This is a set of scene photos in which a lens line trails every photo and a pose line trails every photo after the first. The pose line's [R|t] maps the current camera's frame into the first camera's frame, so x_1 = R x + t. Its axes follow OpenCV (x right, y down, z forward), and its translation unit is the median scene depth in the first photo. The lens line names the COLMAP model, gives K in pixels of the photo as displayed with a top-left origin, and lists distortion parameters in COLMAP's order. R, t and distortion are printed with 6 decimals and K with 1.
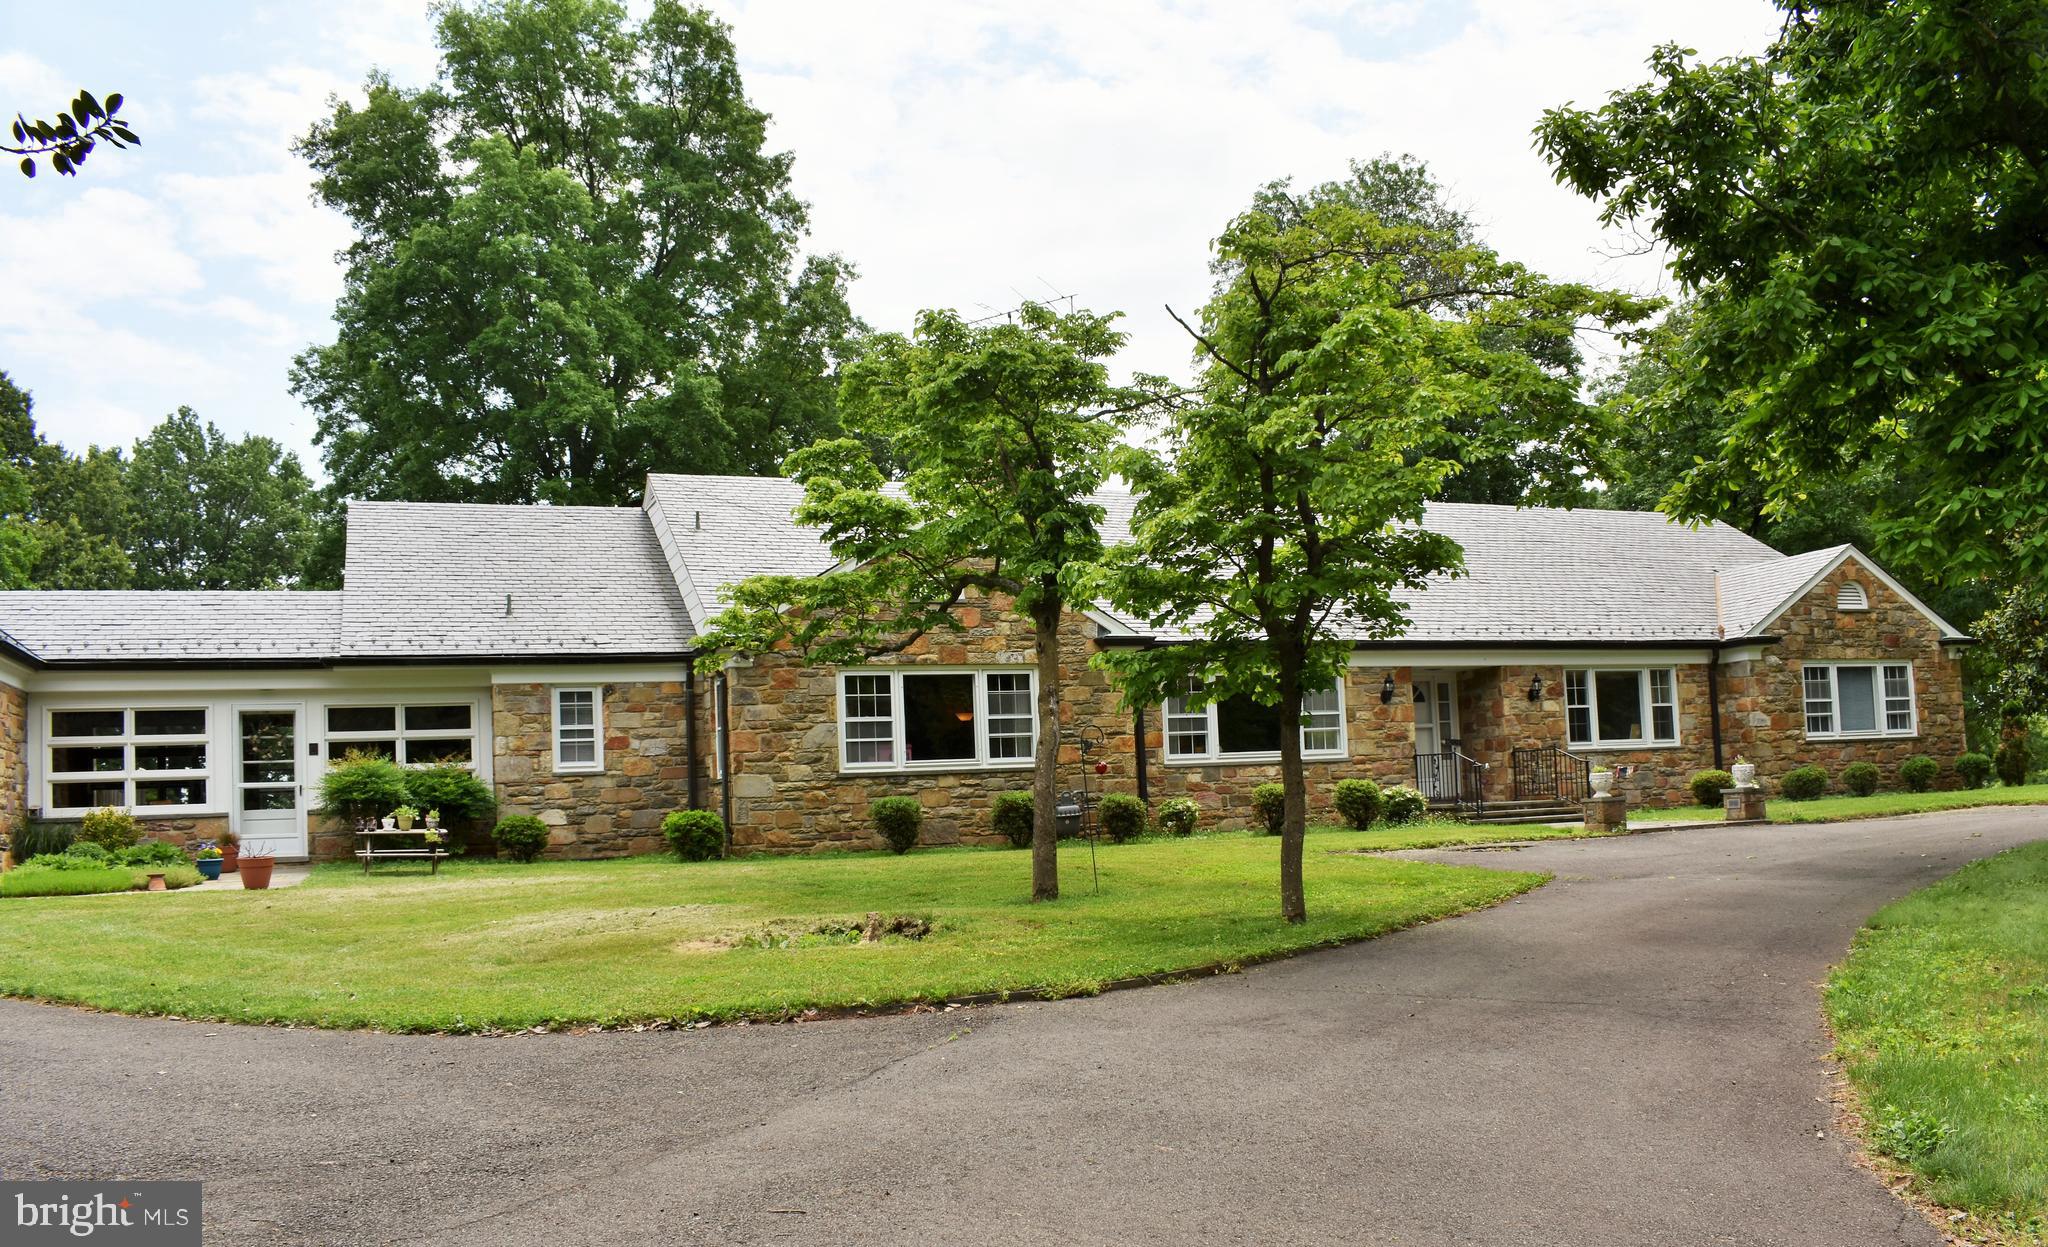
lens RADIAL K [[1611.1, 0, 1027.0], [0, 1611.1, 713.0], [0, 0, 1]] dist [-0.082712, 0.001126]
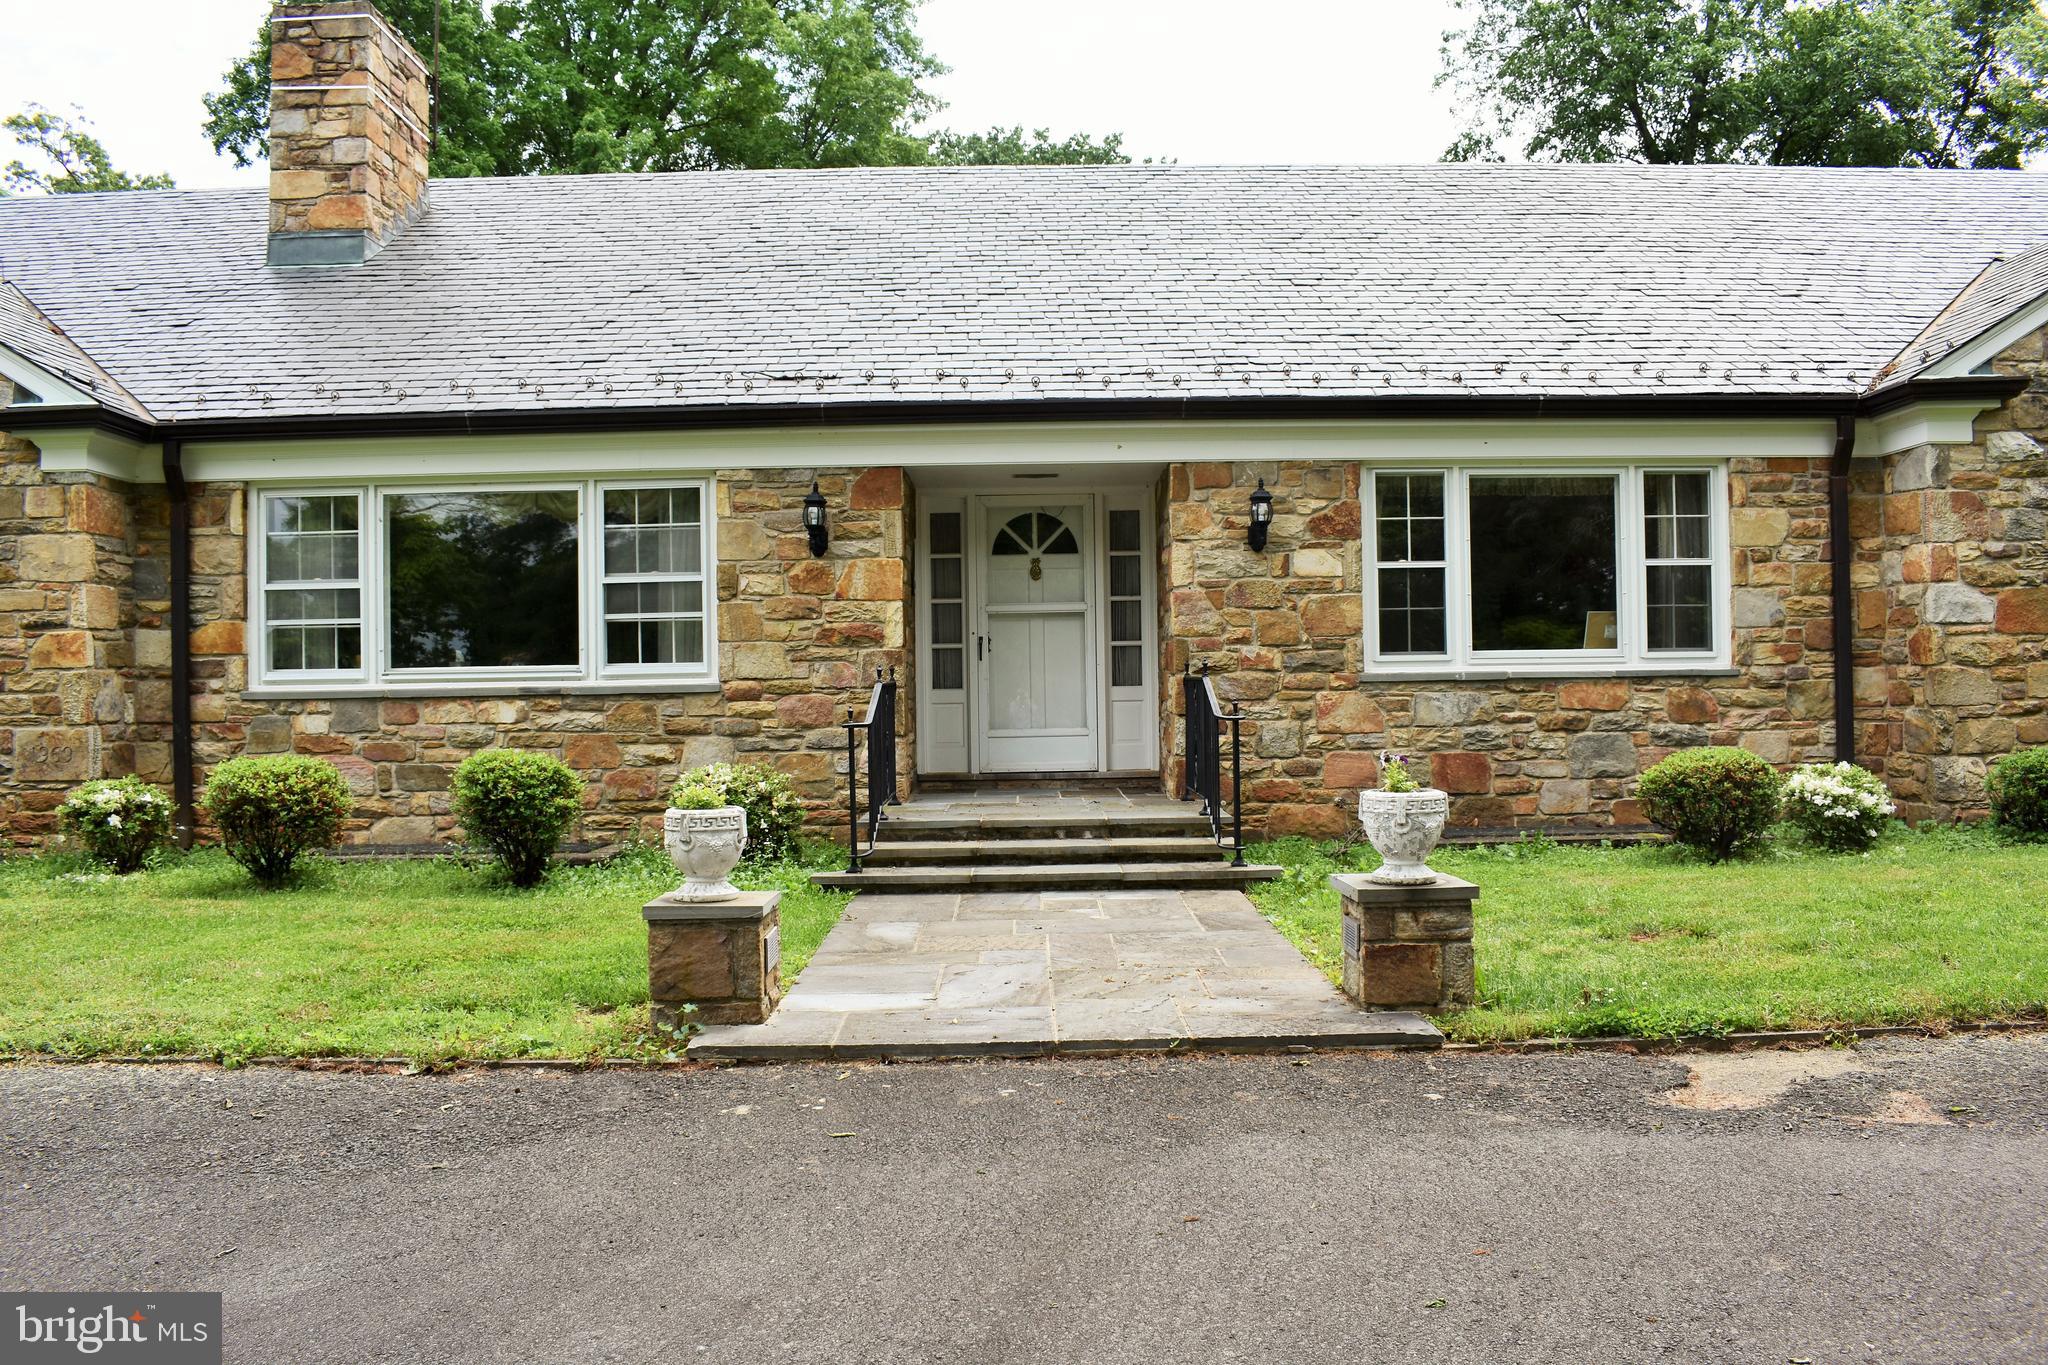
lens RADIAL K [[1580.8, 0, 1024.0], [0, 1580.8, 682.5], [0, 0, 1]] dist [-0.091817, 0.011279]
pose [[0.932420, 0.028713, -0.360234, 0.406217], [-0.003600, 0.997527, 0.070192, -0.002066], [0.361359, -0.064152, 0.930217, 0.613458]]
